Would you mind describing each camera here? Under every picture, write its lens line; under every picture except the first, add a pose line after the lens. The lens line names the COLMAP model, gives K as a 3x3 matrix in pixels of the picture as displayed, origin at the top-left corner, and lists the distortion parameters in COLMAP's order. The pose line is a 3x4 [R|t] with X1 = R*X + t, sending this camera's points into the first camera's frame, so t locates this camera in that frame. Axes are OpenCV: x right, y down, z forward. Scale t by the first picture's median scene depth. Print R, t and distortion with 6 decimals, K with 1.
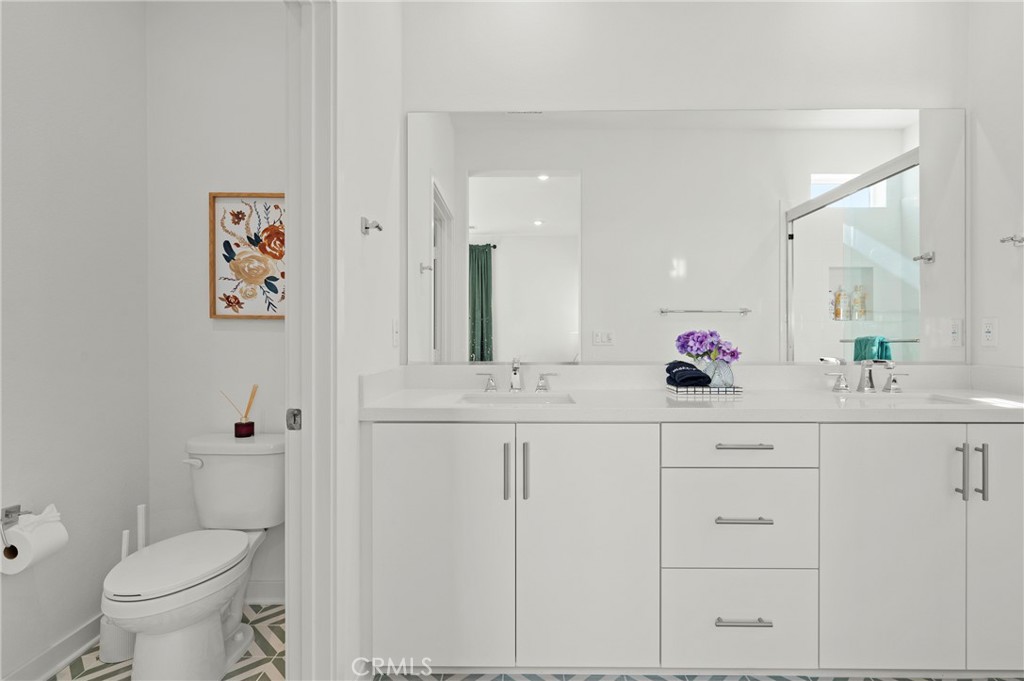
lens RADIAL K [[518.7, 0, 513.7], [0, 518.7, 334.8], [0, 0, 1]] dist [0.000999, -0.000409]
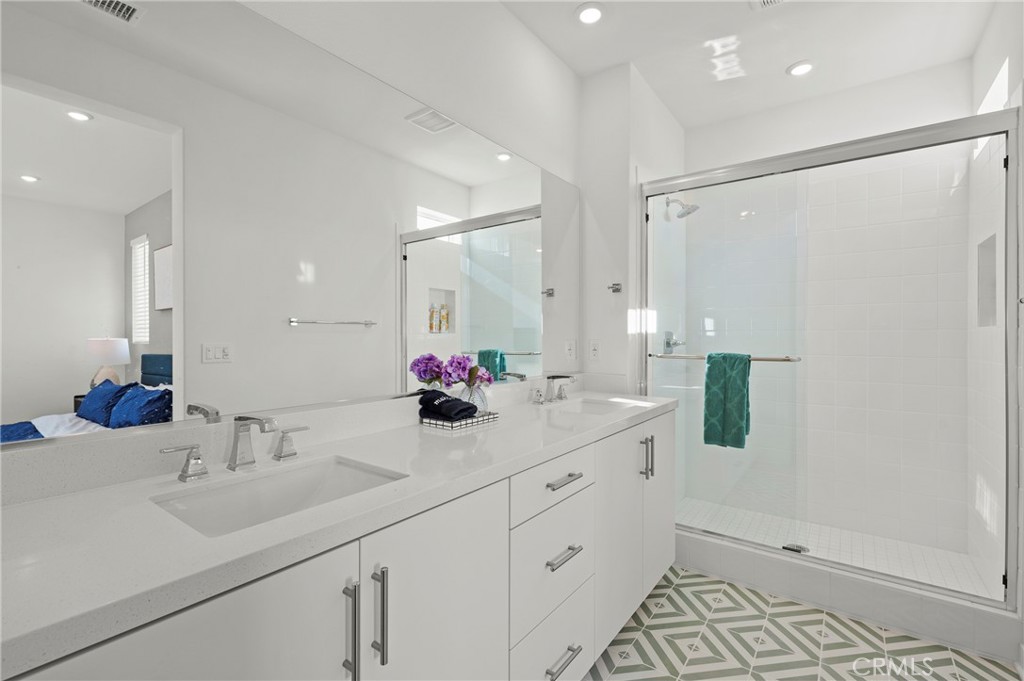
lens RADIAL K [[458.3, 0, 513.9], [0, 458.3, 335.3], [0, 0, 1]] dist [0.003676, 0.000047]
pose [[0.584692, 0.003102, 0.811250, -0.164033], [-0.005306, 0.999986, 0.000000, -0.030108], [-0.811238, -0.004304, 0.584700, 0.300363]]
